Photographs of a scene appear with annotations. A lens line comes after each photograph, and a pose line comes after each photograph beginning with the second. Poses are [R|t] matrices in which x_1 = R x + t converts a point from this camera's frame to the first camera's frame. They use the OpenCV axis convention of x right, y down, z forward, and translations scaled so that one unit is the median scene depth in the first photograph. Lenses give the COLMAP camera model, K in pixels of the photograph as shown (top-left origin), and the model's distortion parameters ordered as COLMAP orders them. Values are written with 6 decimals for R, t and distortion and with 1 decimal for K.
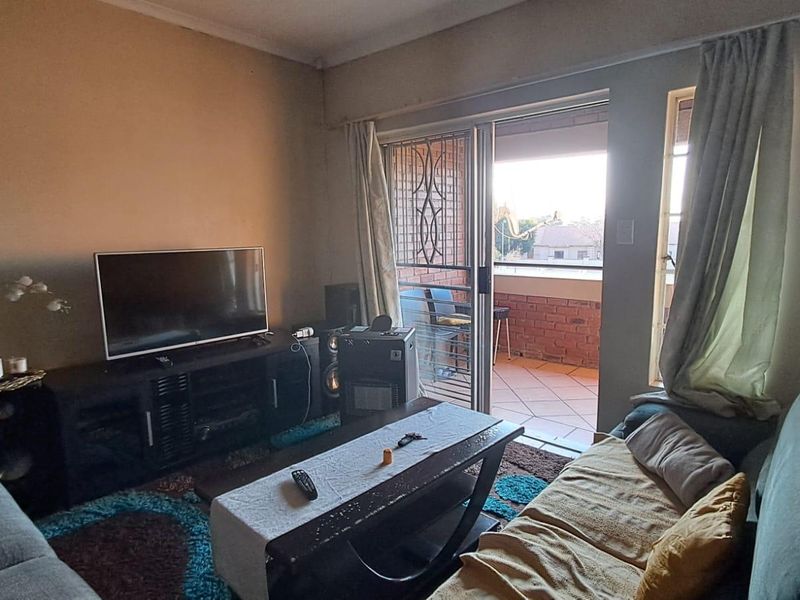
lens RADIAL K [[480.1, 0, 400.1], [0, 480.1, 297.3], [0, 0, 1]] dist [-0.005289, 0.000103]
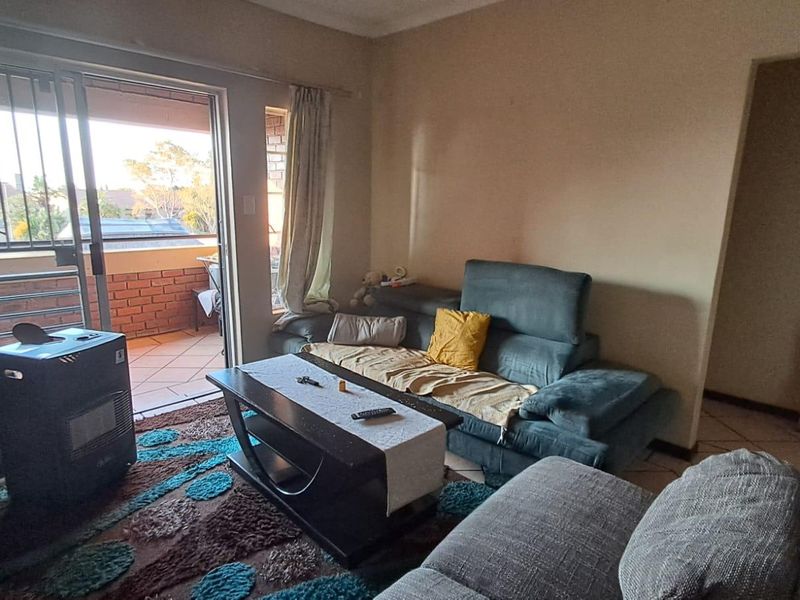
lens RADIAL K [[480.1, 0, 399.4], [0, 480.1, 302.1], [0, 0, 1]] dist [-0.005289, 0.000103]
pose [[0.071411, -0.197526, 0.977693, -1.205289], [0.126127, 0.974116, 0.187591, -0.103718], [-0.989441, 0.109917, 0.094476, 0.702742]]
